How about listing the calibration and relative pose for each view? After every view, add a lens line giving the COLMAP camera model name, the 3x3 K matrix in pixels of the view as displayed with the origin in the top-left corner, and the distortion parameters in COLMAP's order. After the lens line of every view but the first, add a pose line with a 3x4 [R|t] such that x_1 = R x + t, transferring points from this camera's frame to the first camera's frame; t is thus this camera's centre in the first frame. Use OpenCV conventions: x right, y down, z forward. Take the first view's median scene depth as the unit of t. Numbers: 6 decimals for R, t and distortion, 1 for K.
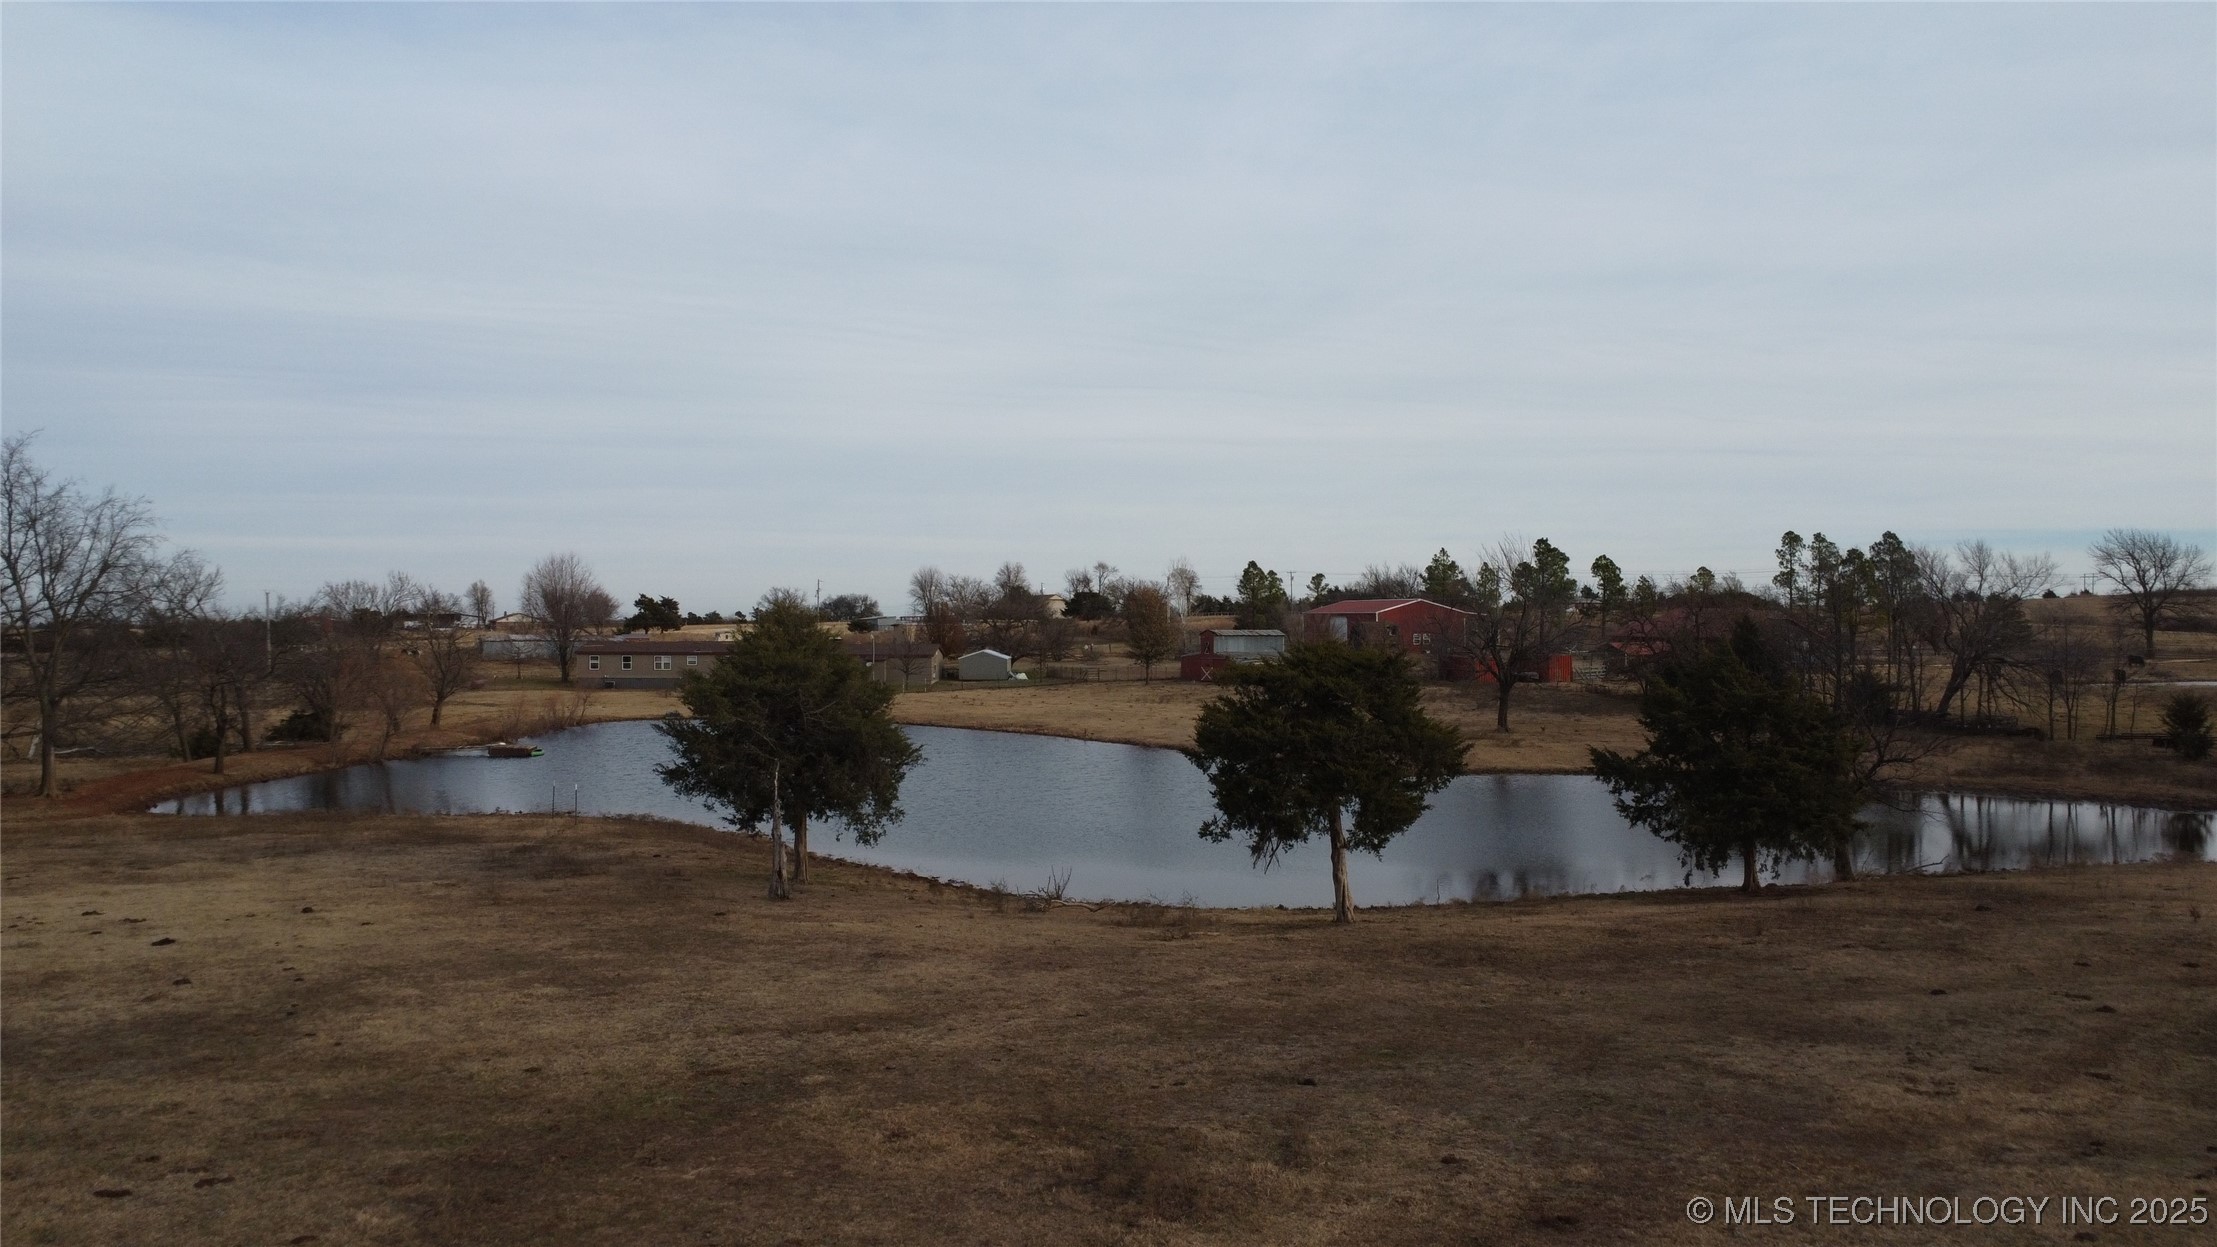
lens RADIAL K [[1661.5, 0, 1108.5], [0, 1661.5, 623.5], [0, 0, 1]] dist [0.006408, -0.004323]
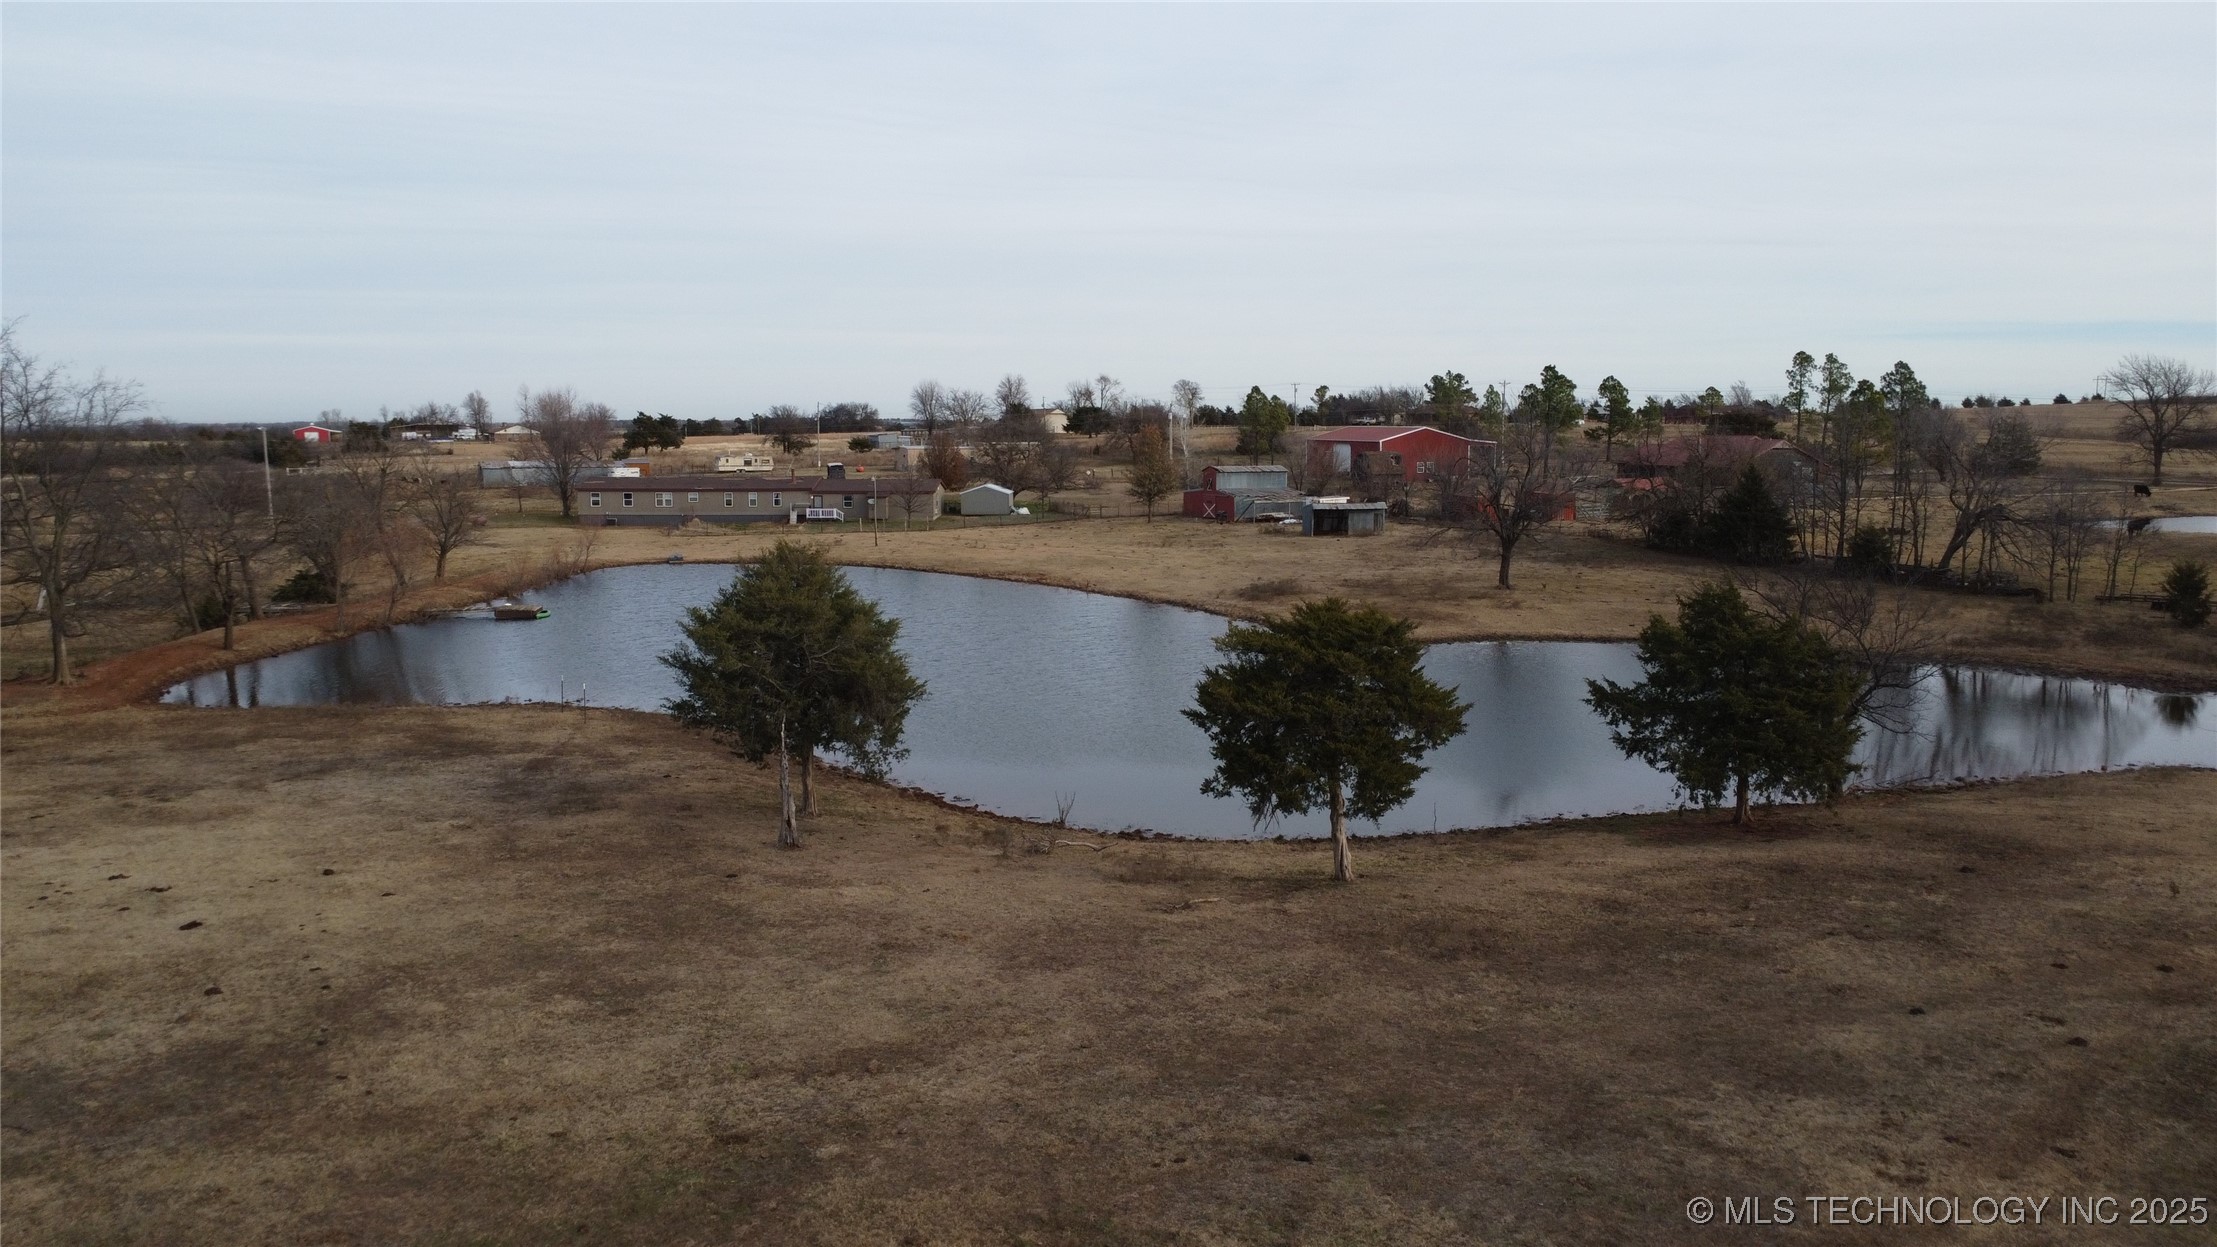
lens RADIAL K [[1661.5, 0, 1108.5], [0, 1661.5, 623.5], [0, 0, 1]] dist [0.006408, -0.004323]
pose [[0.999997, -0.001985, -0.001535, 0.000012], [0.002156, 0.992626, 0.121198, -0.088603], [0.001284, -0.121201, 0.992627, 0.003424]]
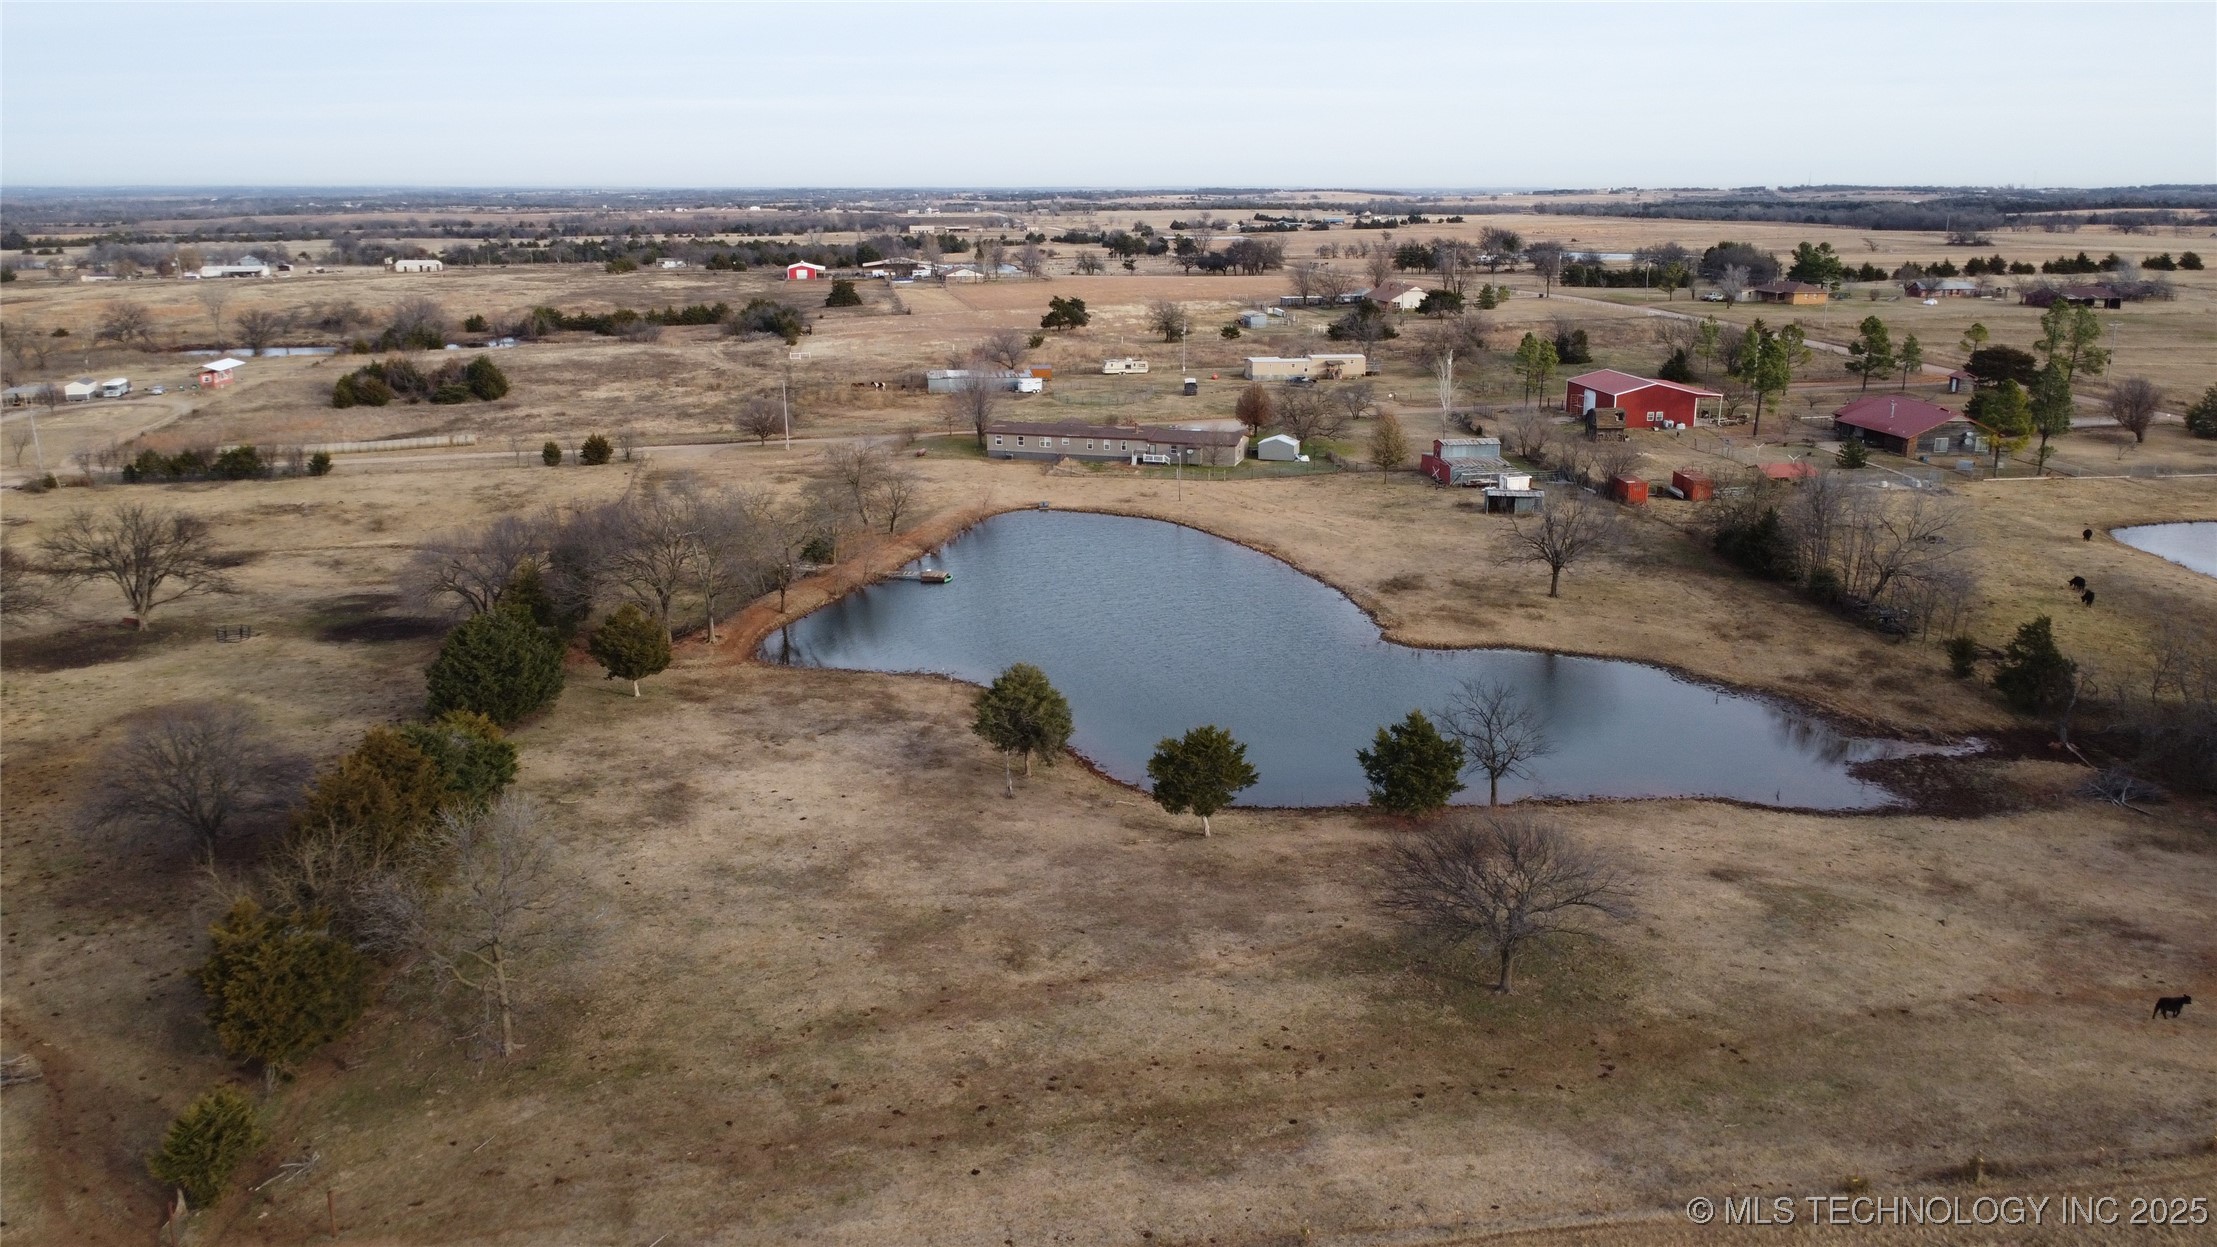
lens RADIAL K [[1661.5, 0, 1108.5], [0, 1661.5, 623.5], [0, 0, 1]] dist [0.006408, -0.004323]
pose [[0.965369, 0.067196, -0.252087, 0.558748], [-0.000327, 0.966572, 0.256394, -0.723254], [0.260889, -0.247432, 0.933121, -1.250781]]
